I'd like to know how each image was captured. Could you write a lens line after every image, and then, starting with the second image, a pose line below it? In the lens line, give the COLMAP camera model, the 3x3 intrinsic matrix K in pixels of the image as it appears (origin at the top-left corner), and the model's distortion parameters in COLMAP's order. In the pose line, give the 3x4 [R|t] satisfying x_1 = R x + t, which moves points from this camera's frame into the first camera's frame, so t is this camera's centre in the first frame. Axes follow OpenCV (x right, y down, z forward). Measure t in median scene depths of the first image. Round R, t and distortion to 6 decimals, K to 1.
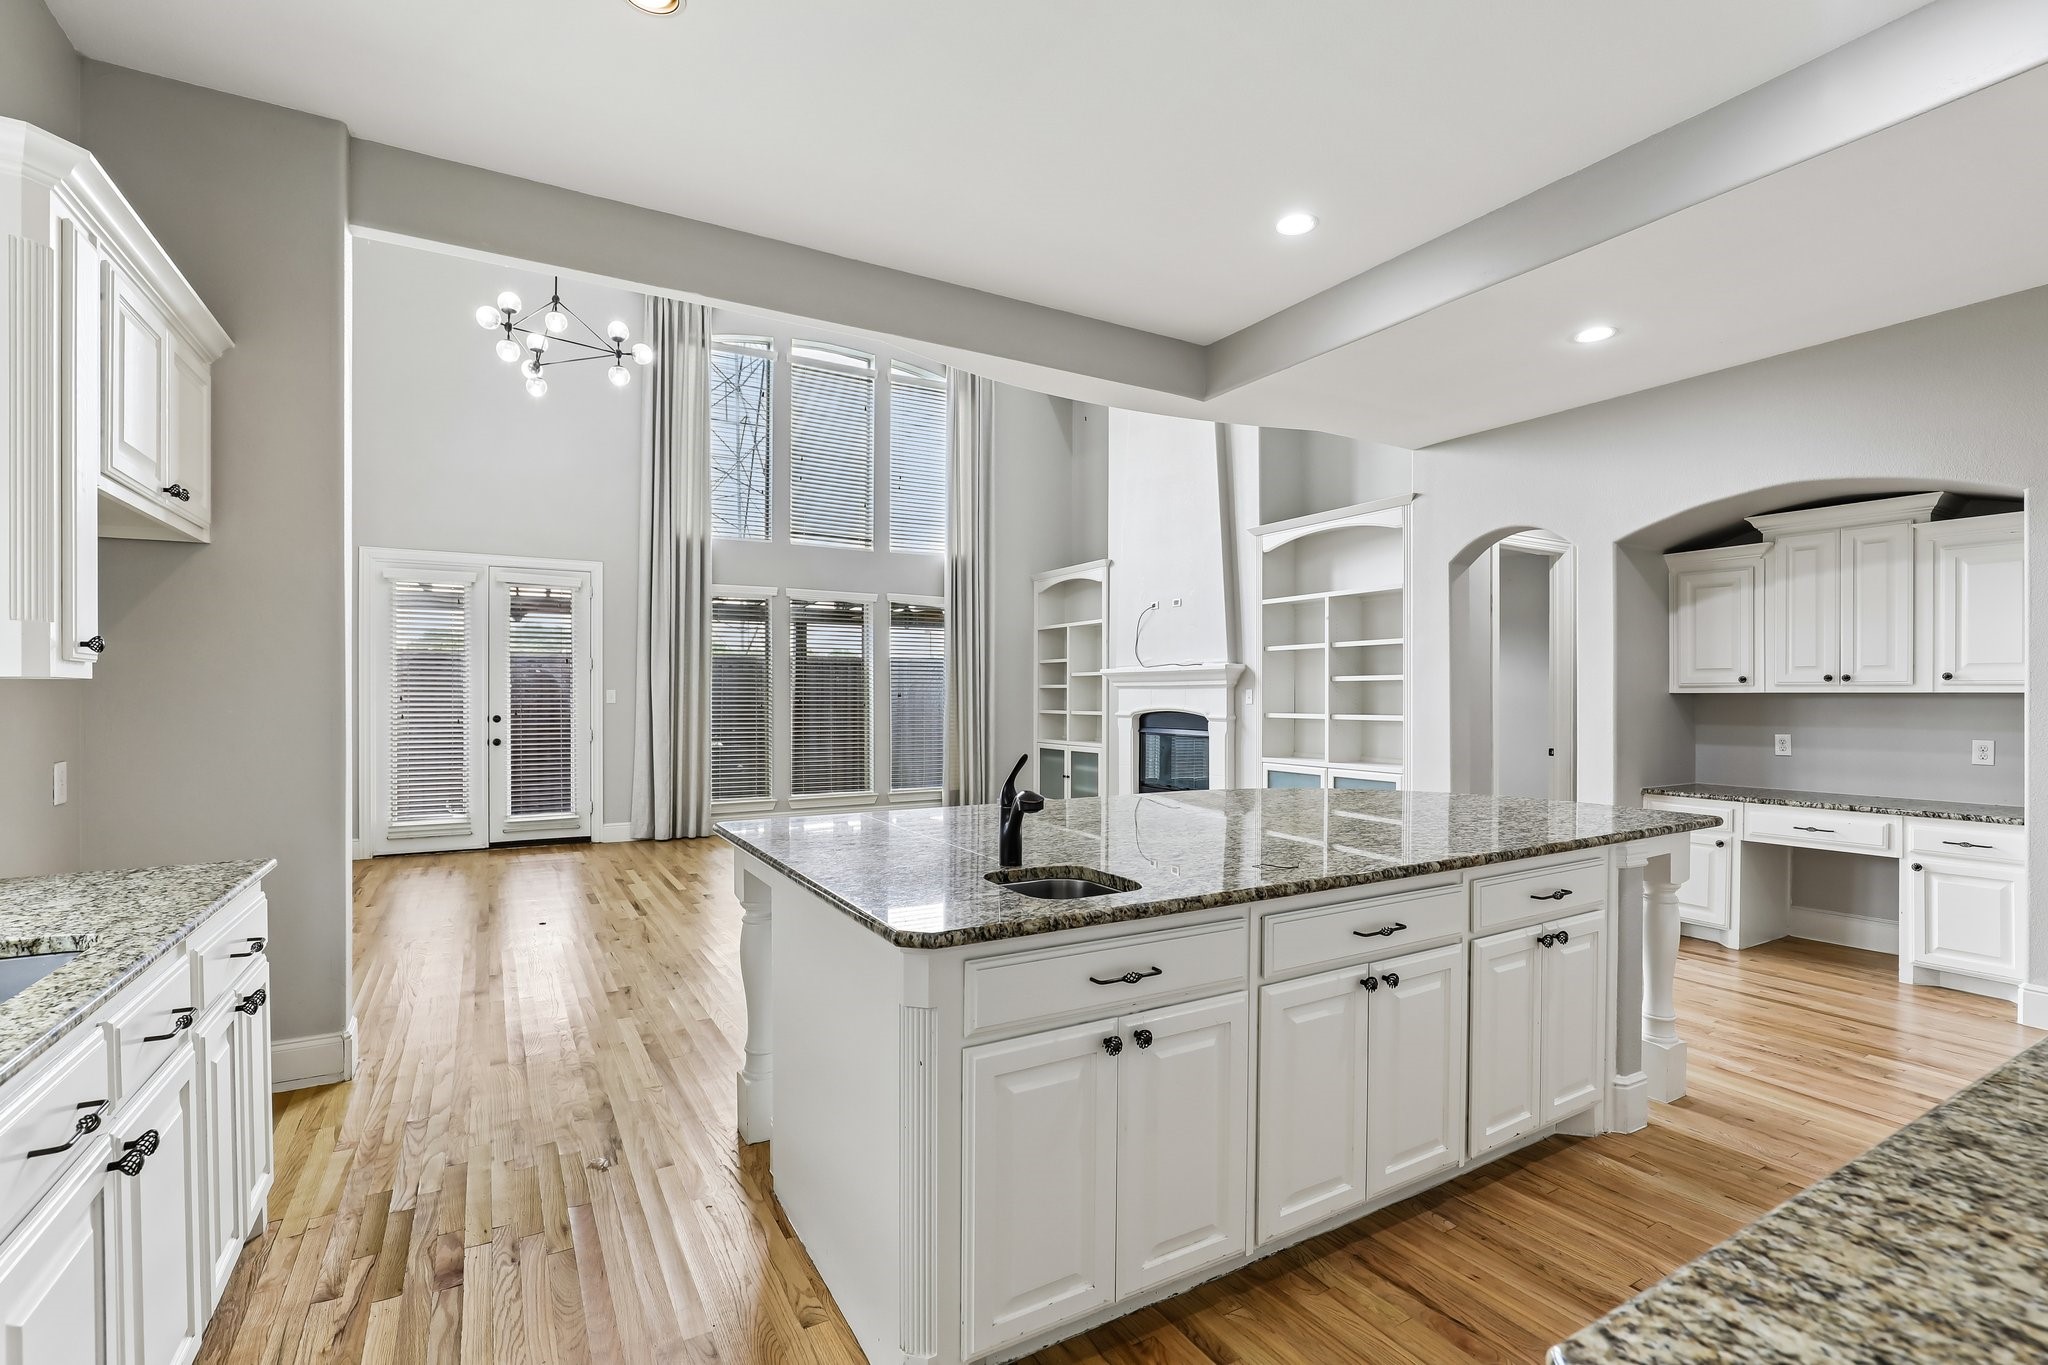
lens RADIAL K [[930.9, 0, 1018.9], [0, 930.9, 693.6], [0, 0, 1]] dist [-0.026198, 0.007168]
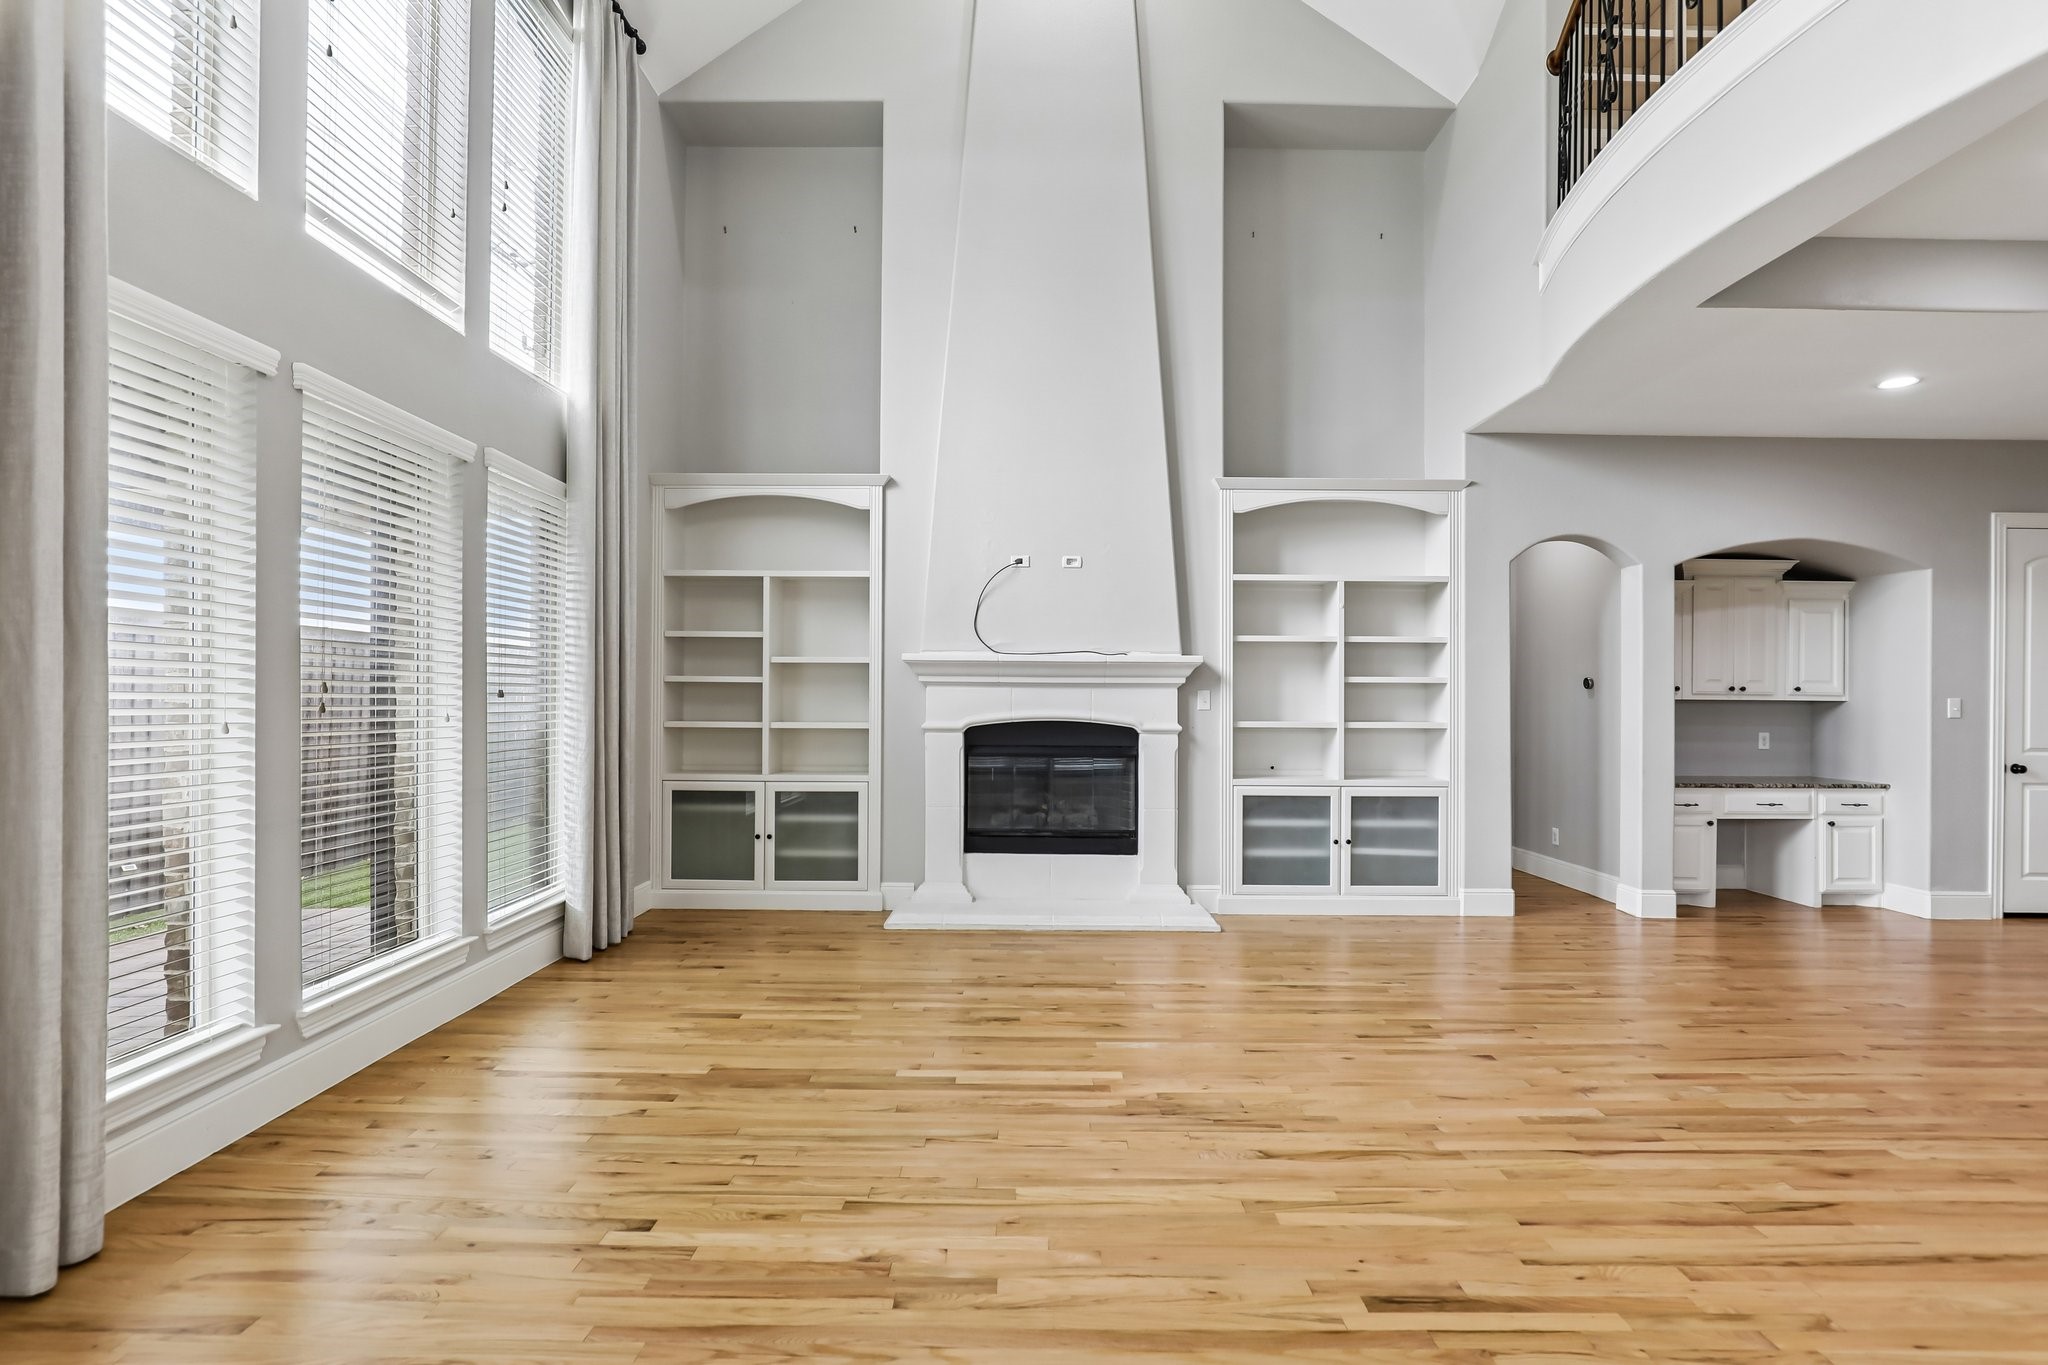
lens RADIAL K [[930.9, 0, 1022.4], [0, 930.9, 688.7], [0, 0, 1]] dist [-0.026198, 0.007168]
pose [[0.502547, 0.004671, 0.864537, -0.483115], [-0.008625, 0.999963, -0.000389, -0.004761], [-0.864507, -0.007261, 0.502569, 0.755929]]
